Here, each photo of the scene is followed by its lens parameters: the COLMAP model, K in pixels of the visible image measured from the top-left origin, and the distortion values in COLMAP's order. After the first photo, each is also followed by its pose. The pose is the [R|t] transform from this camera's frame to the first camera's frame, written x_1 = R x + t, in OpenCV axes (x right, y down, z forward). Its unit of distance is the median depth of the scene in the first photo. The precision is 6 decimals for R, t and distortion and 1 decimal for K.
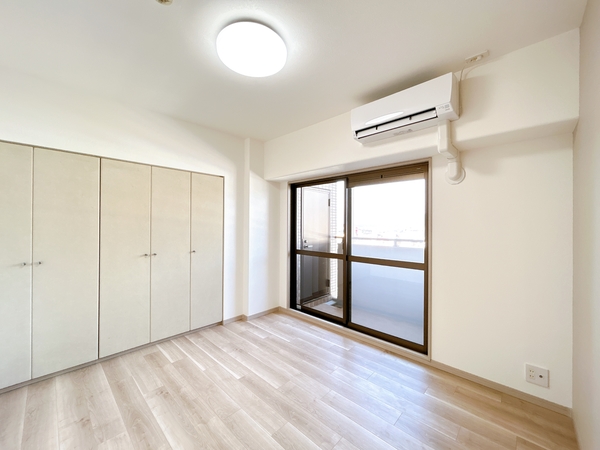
lens RADIAL K [[240.2, 0, 293.4], [0, 240.2, 223.4], [0, 0, 1]] dist [0.001524, 0.000295]
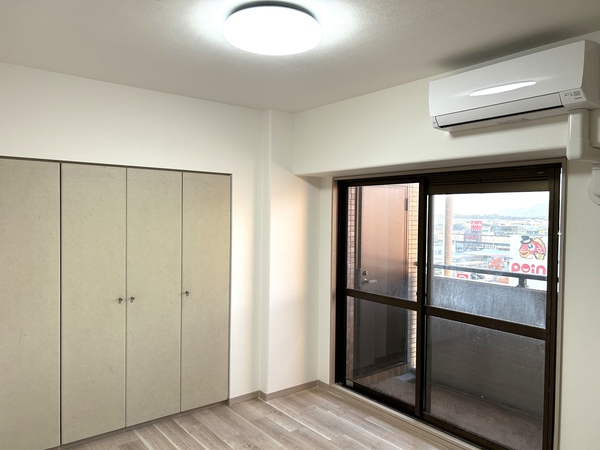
lens RADIAL K [[453.0, 0, 300.0], [0, 453.0, 225.0], [0, 0, 1]] dist [0.007203, 0.001909]
pose [[0.992386, 0.011846, -0.122593, 0.040353], [-0.008303, 0.999534, 0.029374, -0.101687], [0.122884, -0.028132, 0.992022, -0.172946]]
